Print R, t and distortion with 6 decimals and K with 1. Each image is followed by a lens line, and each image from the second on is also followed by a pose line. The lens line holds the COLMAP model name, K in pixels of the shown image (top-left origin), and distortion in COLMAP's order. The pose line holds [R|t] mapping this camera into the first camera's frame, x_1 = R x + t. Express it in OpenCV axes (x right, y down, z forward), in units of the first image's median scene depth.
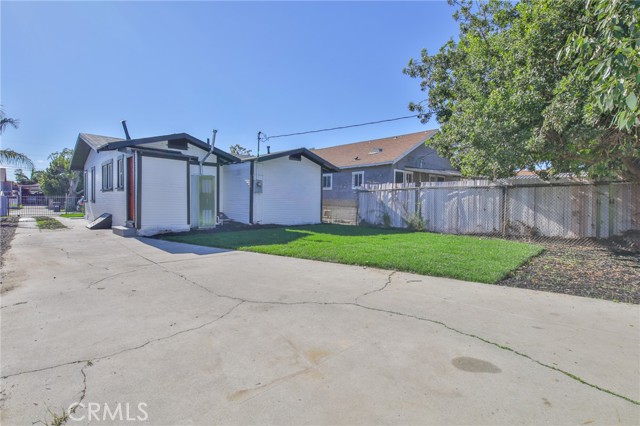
lens RADIAL K [[309.6, 0, 322.2], [0, 309.6, 202.8], [0, 0, 1]] dist [-0.001602, -0.000552]
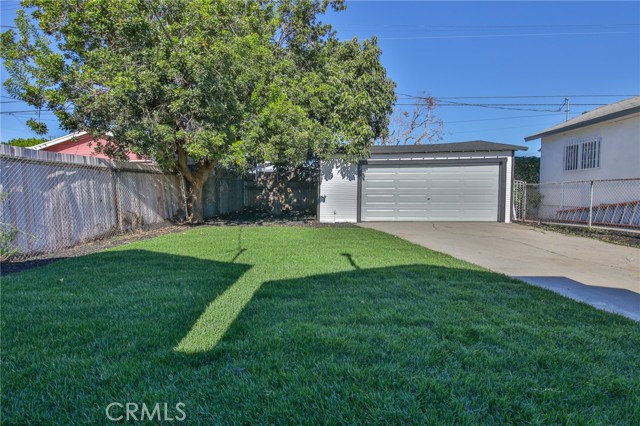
lens RADIAL K [[309.6, 0, 322.2], [0, 309.6, 202.8], [0, 0, 1]] dist [-0.001602, -0.000552]
pose [[-0.681816, -0.041879, 0.730324, -0.299627], [-0.002853, 0.998505, 0.054594, -0.011967], [-0.731518, 0.035140, -0.680916, 1.060121]]
